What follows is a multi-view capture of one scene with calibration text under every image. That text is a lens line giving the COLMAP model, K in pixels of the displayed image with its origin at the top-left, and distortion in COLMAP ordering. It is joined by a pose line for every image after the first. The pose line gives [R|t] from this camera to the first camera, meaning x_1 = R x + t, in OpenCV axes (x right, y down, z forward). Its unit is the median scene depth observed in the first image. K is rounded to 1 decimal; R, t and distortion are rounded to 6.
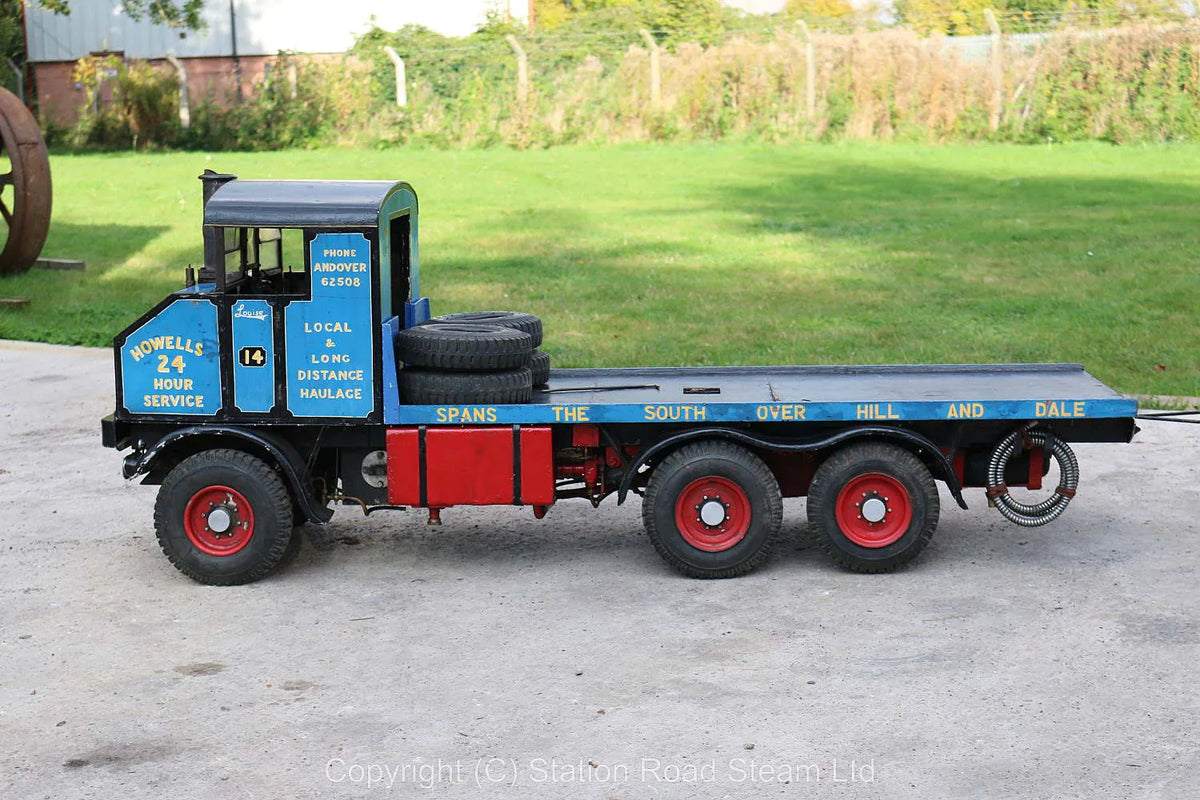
lens RADIAL K [[2092.6, 0, 591.0], [0, 2092.6, 409.0], [0, 0, 1]] dist [-0.010128, 0.000000]
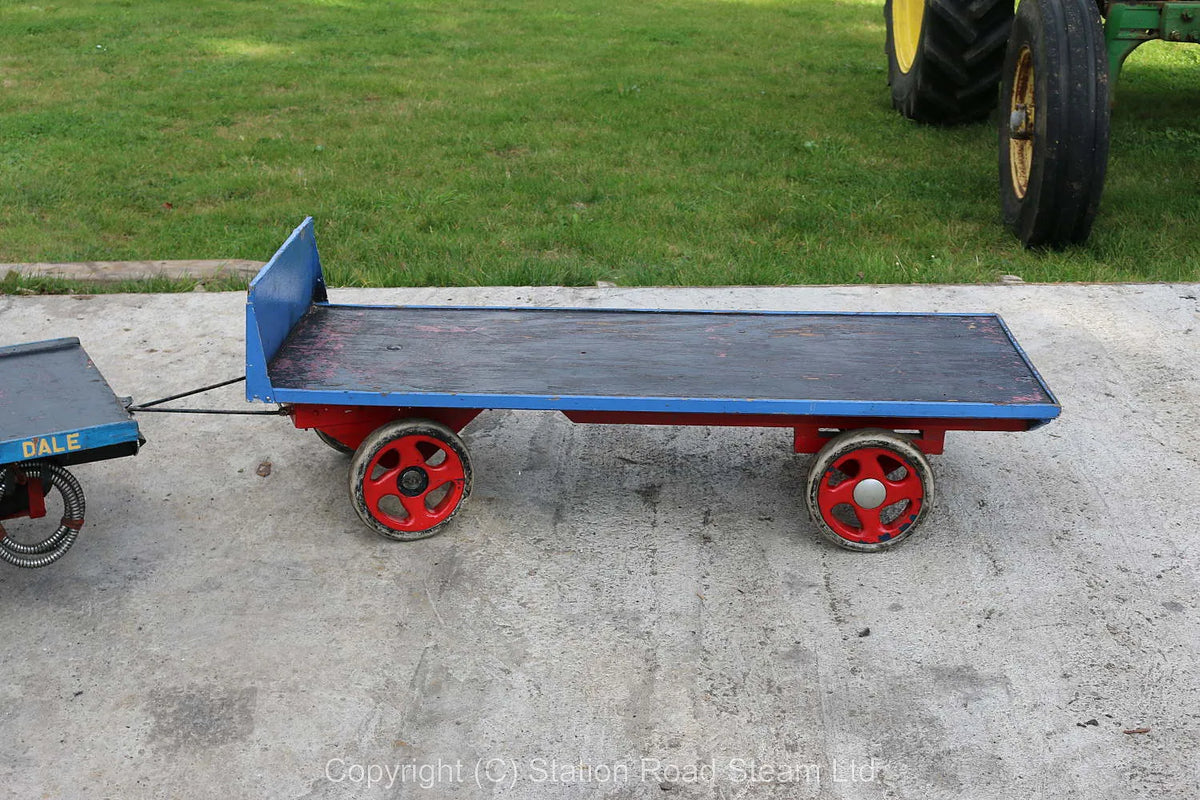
lens RADIAL K [[1601.7, 0, 594.1], [0, 1601.7, 408.2], [0, 0, 1]] dist [-0.055174, 0.000000]
pose [[0.867377, -0.163421, 0.470054, 0.108390], [0.071306, 0.975610, 0.207605, -0.134345], [-0.492516, -0.146555, 0.857875, 0.311933]]
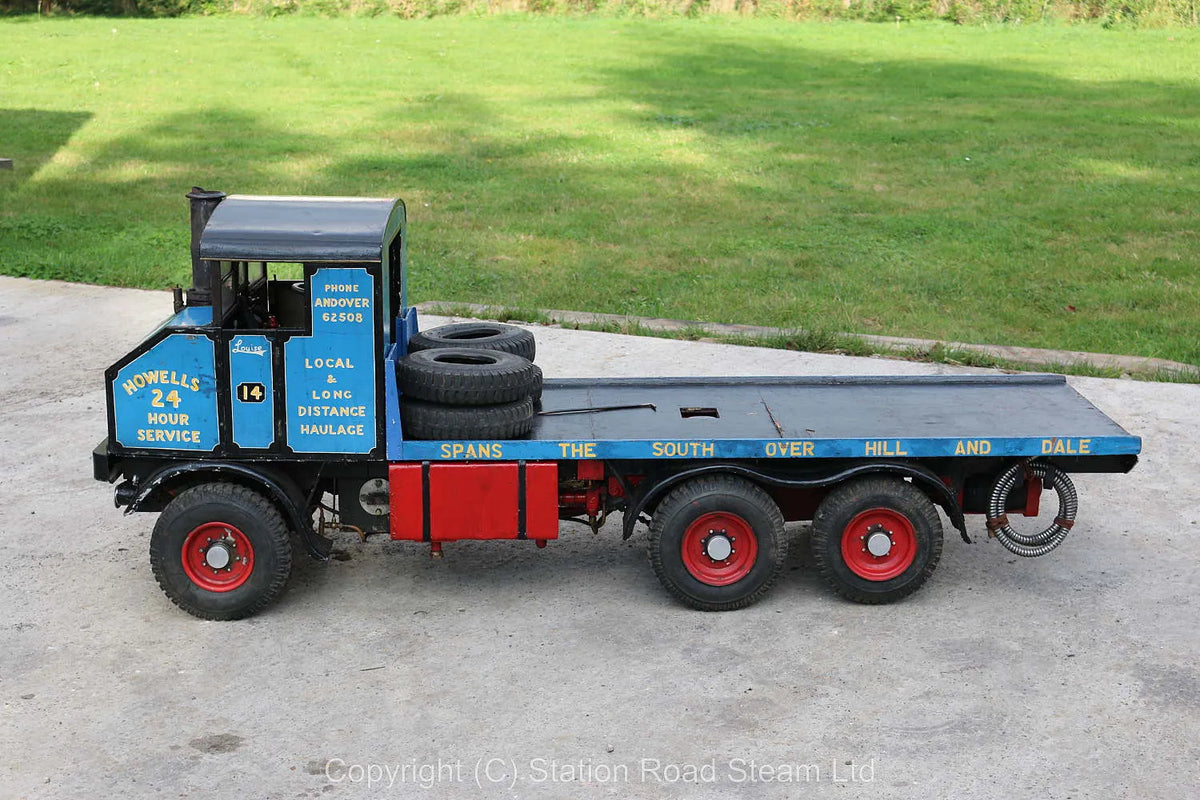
lens RADIAL K [[1902.5, 0, 593.8], [0, 1902.5, 410.6], [0, 0, 1]] dist [-0.025995, 0.000000]
pose [[0.997606, -0.003296, 0.069073, -0.063538], [-0.002702, 0.996243, 0.086560, -0.093351], [-0.069099, -0.086539, 0.993849, 0.108104]]
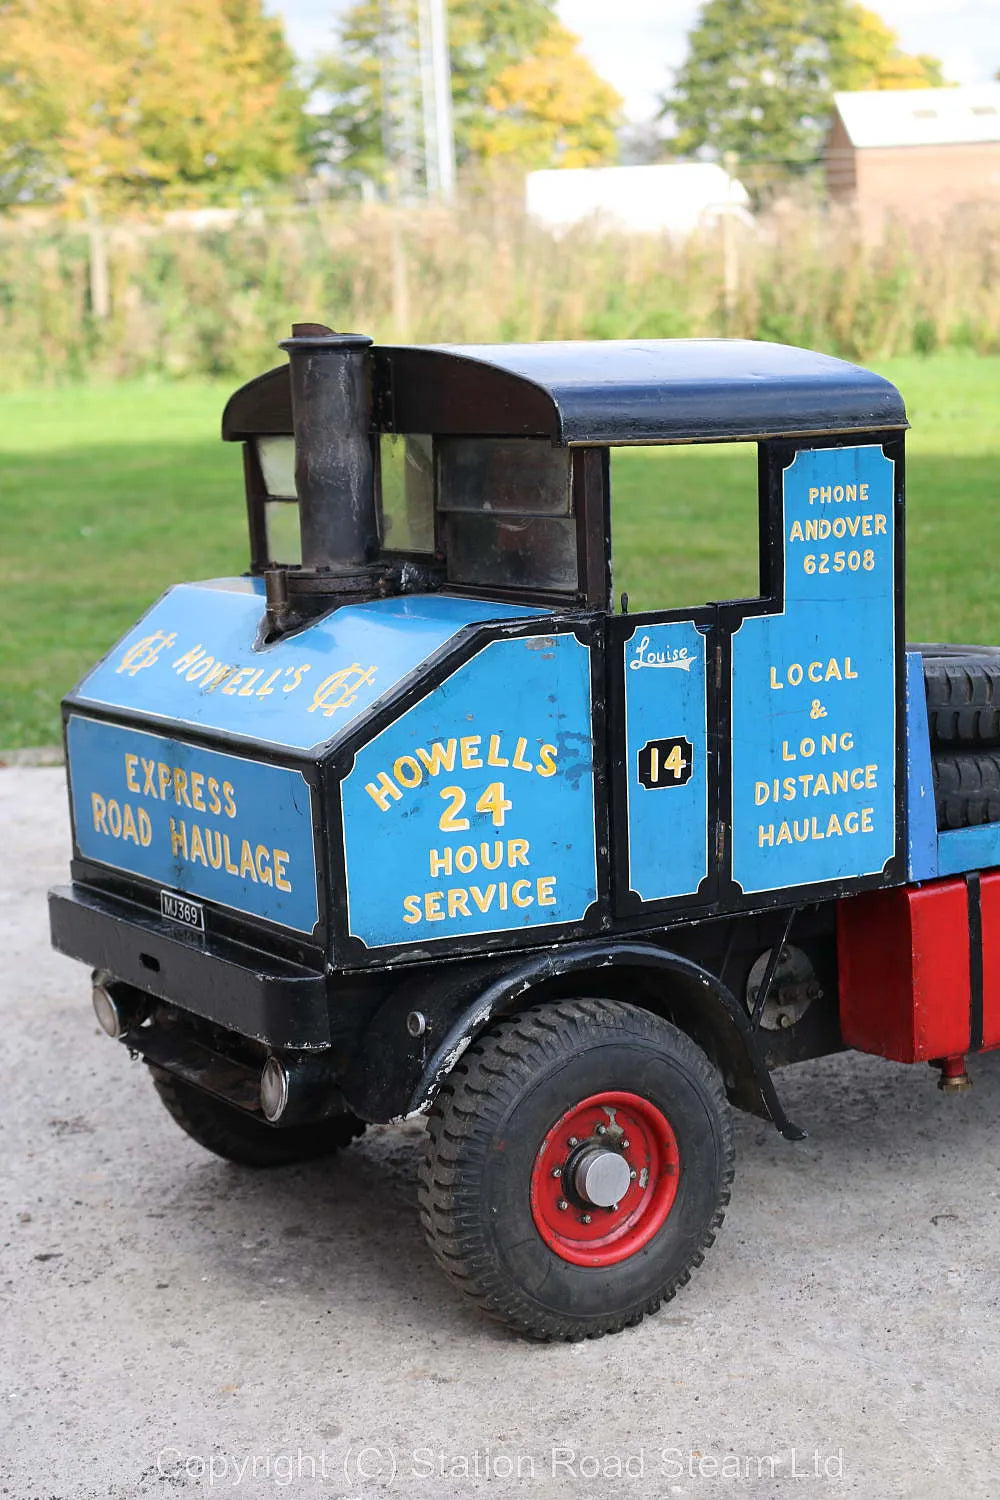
lens RADIAL K [[2615.7, 0, 507.0], [0, 2615.7, 739.2], [0, 0, 1]] dist [-0.010128, 0.000000]
pose [[0.818813, -0.110861, 0.563255, -0.470803], [0.112321, 0.993150, 0.032192, -0.049200], [-0.562965, 0.036906, 0.825656, 0.596455]]
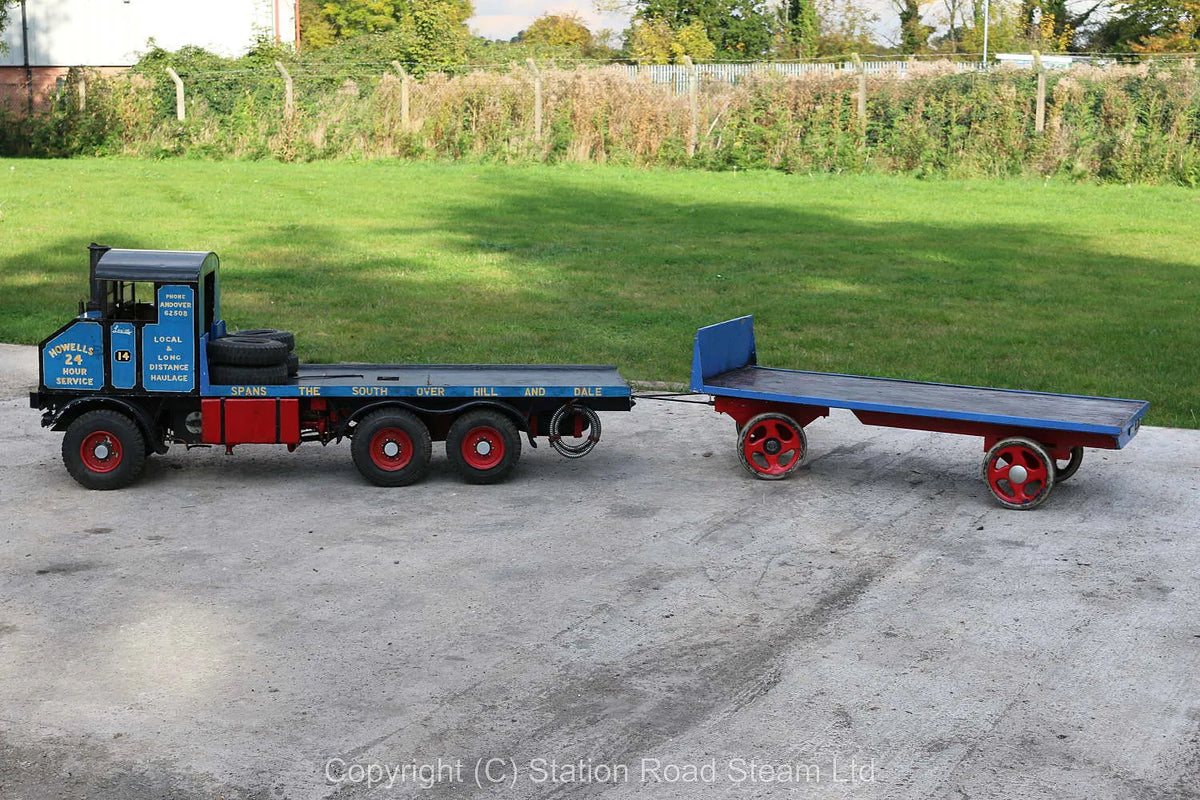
lens RADIAL K [[1902.5, 0, 579.0], [0, 1902.5, 411.0], [0, 0, 1]] dist [-0.025995, 0.000000]
pose [[0.992760, 0.009665, 0.119724, 0.023245], [-0.010936, 0.999891, 0.009958, 0.000526], [-0.119614, -0.011196, 0.992757, -0.588274]]
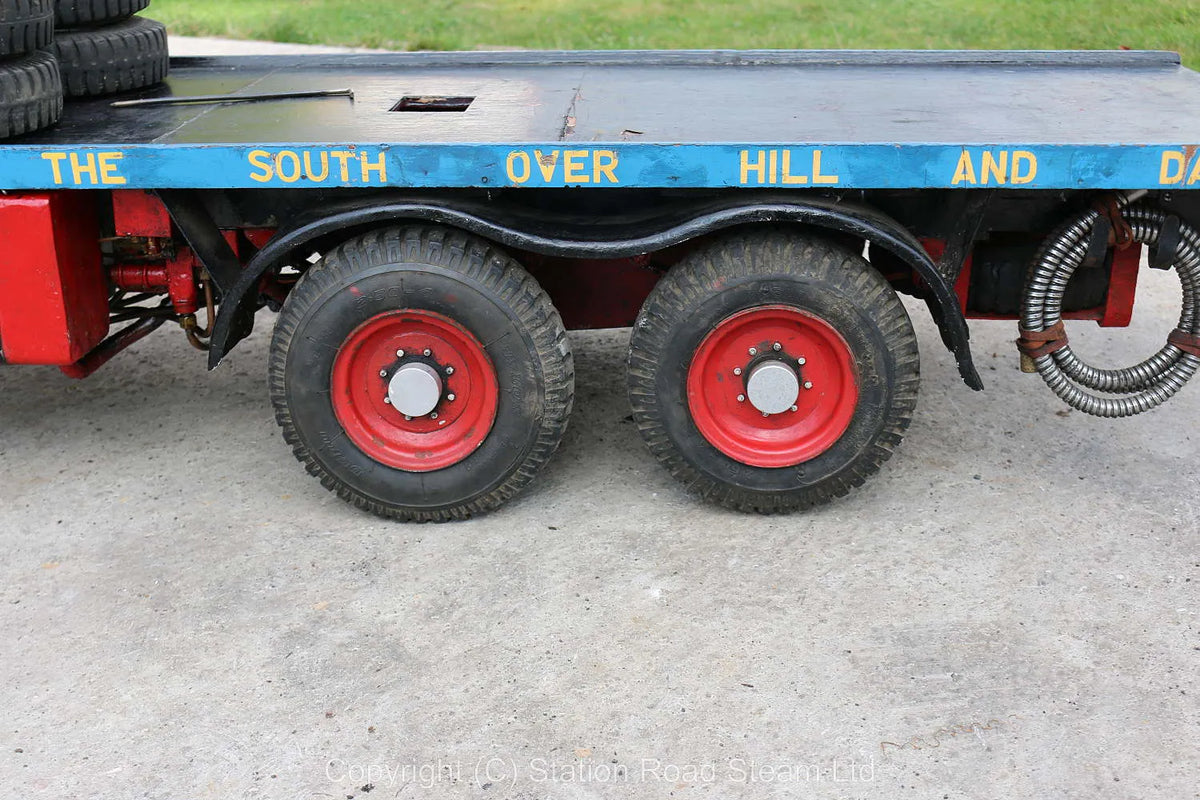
lens RADIAL K [[1481.4, 0, 588.1], [0, 1481.4, 409.5], [0, 0, 1]] dist [-0.062218, 0.000000]
pose [[0.999977, 0.005355, -0.004079, 0.096370], [-0.004300, 0.974387, 0.224835, -0.017796], [0.005178, -0.224812, 0.974388, 0.685574]]
